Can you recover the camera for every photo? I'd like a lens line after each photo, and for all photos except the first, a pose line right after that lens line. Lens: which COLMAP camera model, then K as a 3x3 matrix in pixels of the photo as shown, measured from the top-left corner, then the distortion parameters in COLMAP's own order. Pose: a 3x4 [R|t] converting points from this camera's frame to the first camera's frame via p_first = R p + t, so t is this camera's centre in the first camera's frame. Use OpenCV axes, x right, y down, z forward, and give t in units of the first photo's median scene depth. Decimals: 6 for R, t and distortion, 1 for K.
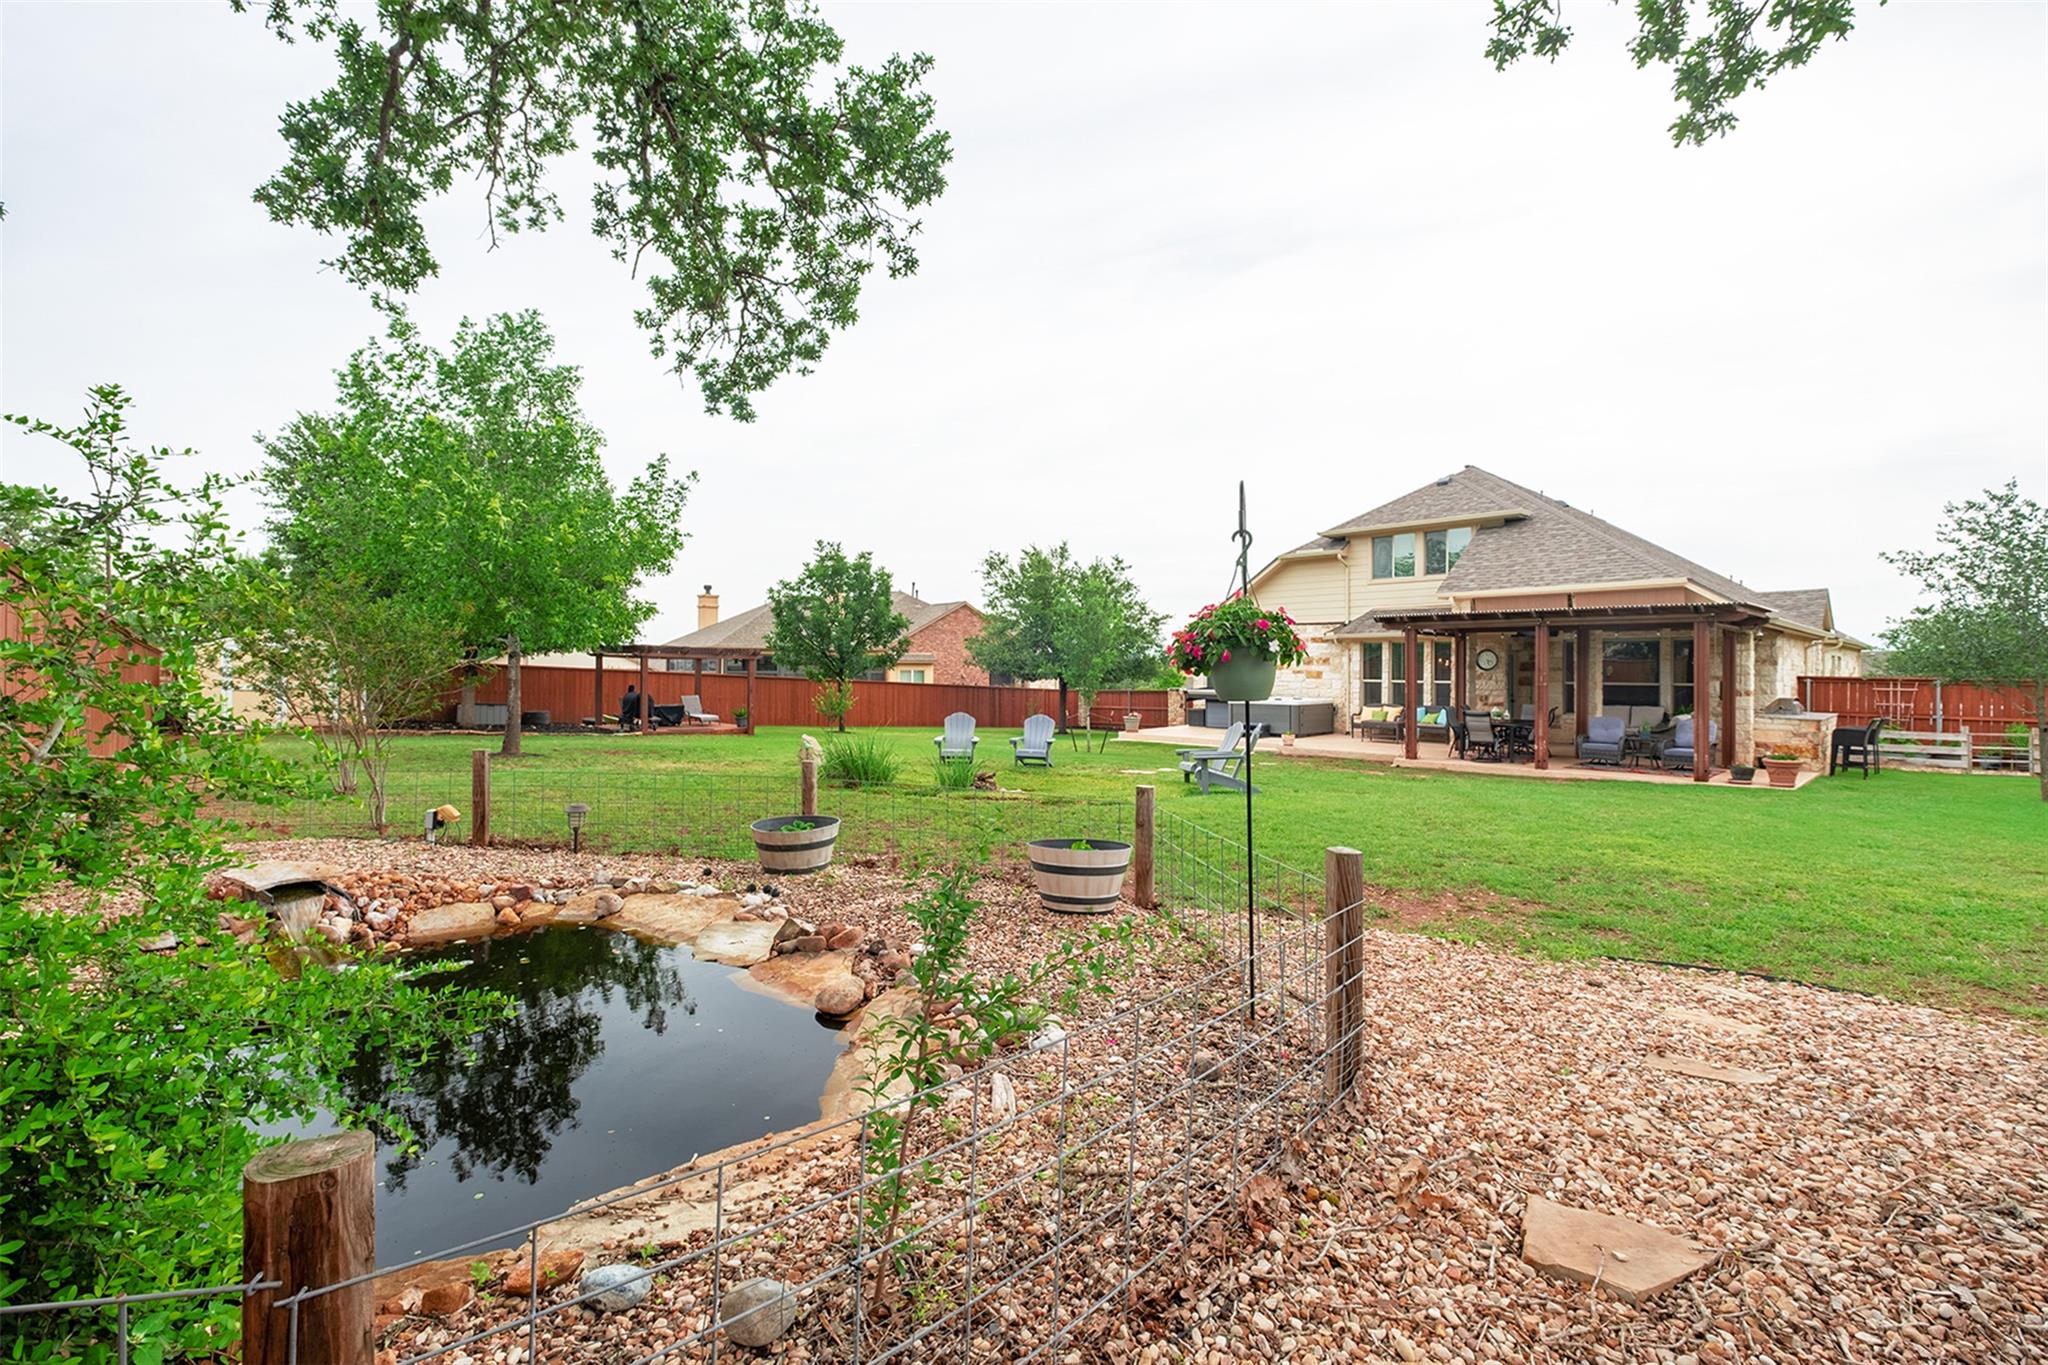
lens RADIAL K [[891.6, 0, 1022.6], [0, 891.6, 677.8], [0, 0, 1]] dist [-0.001033, -0.002357]
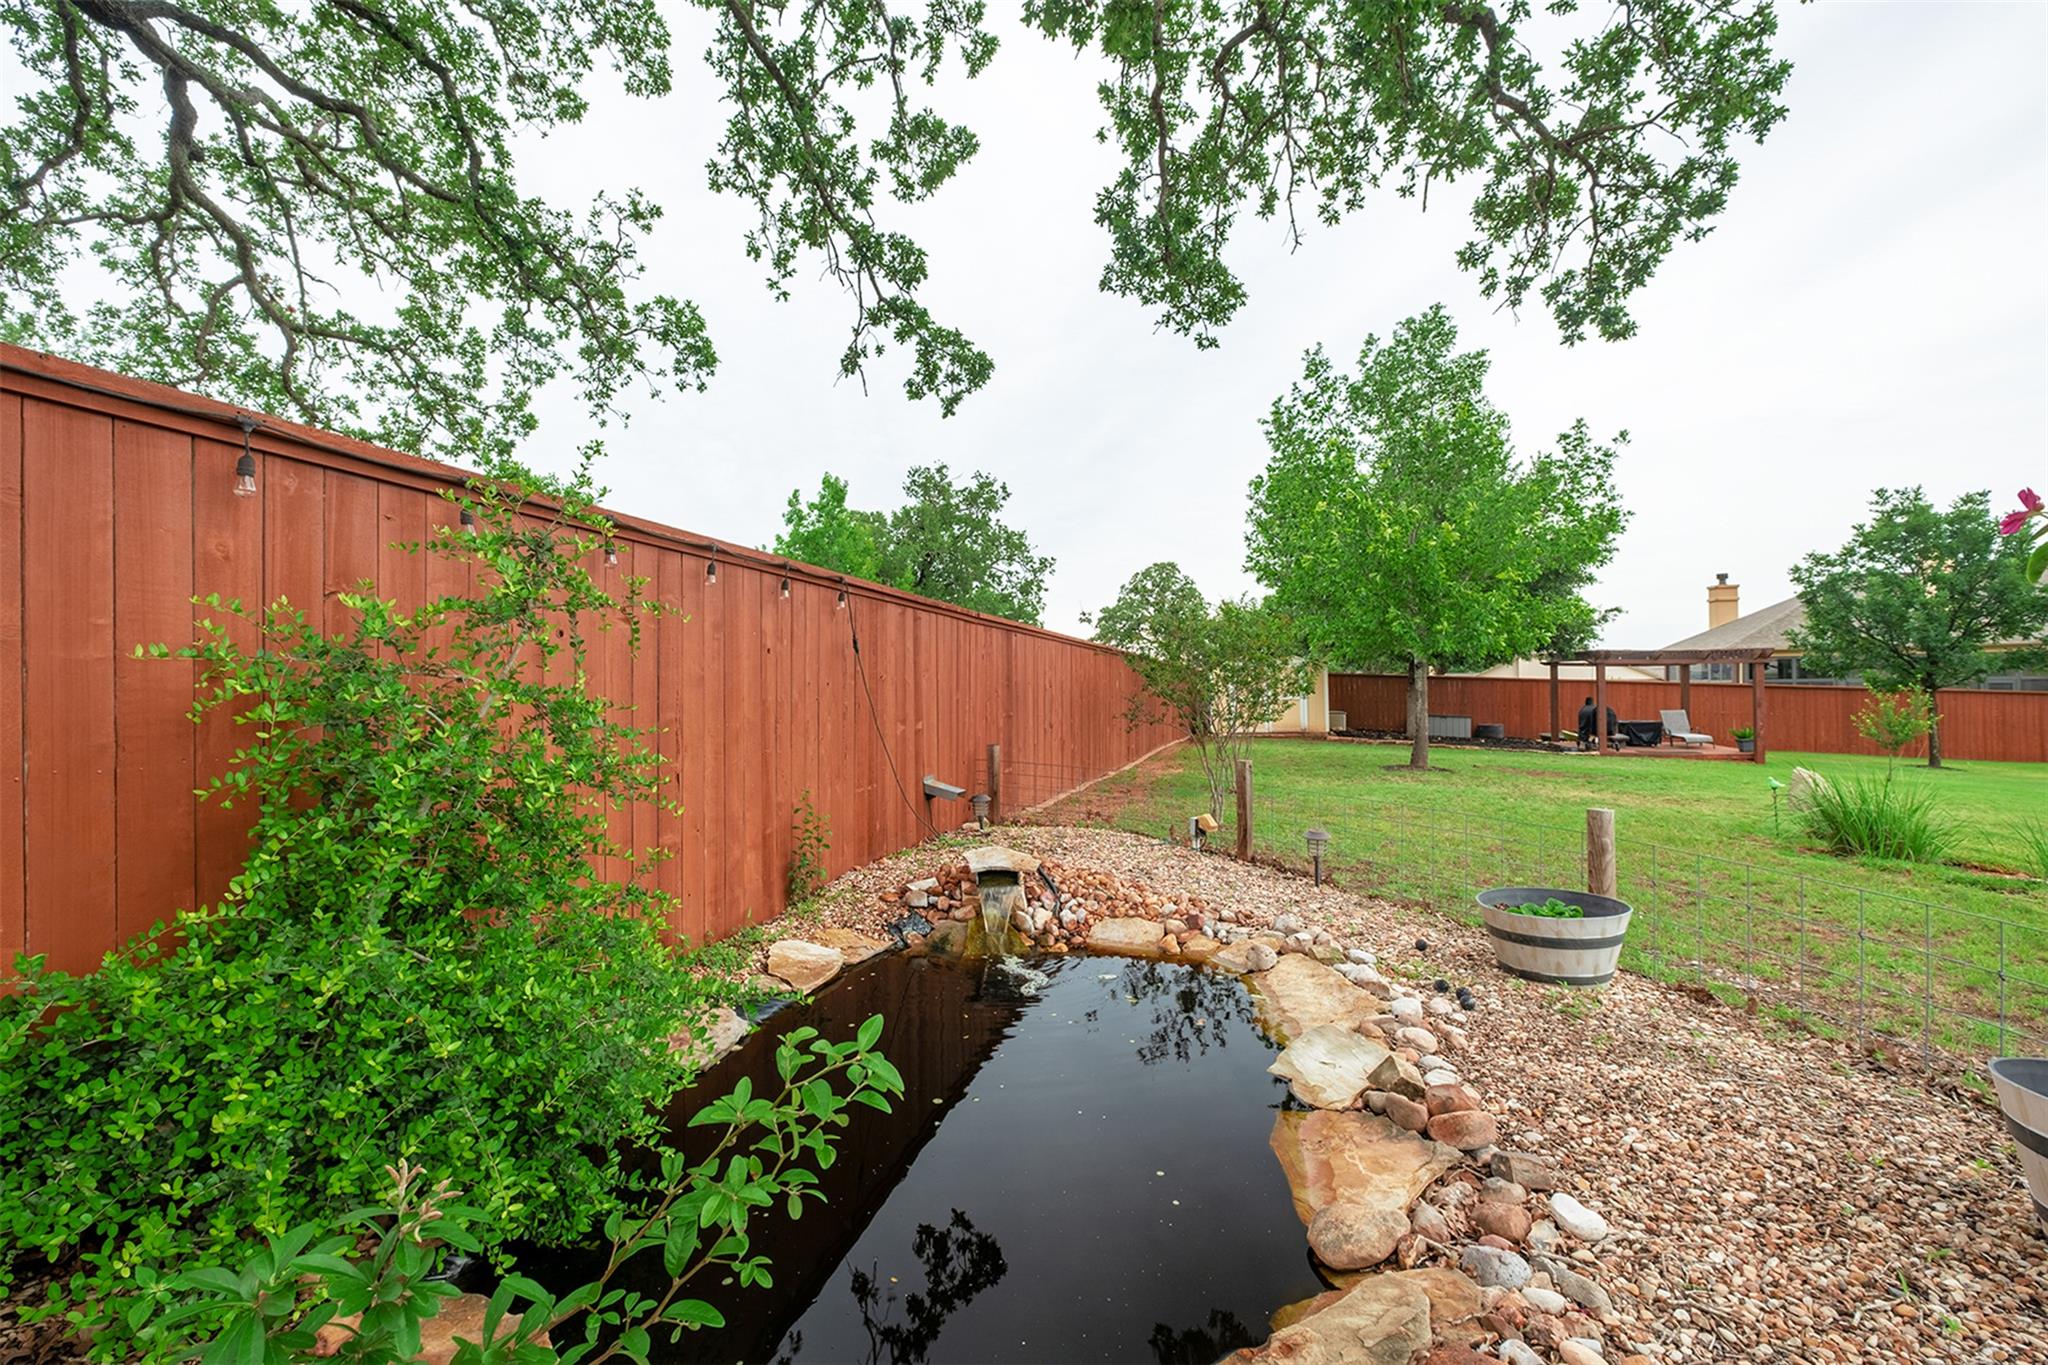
lens RADIAL K [[891.6, 0, 1015.5], [0, 891.6, 683.3], [0, 0, 1]] dist [-0.001033, -0.002357]
pose [[0.508042, -0.012932, -0.861235, 0.043784], [0.005651, 0.999916, -0.011680, 0.002641], [0.861314, 0.001067, 0.508073, 0.126211]]
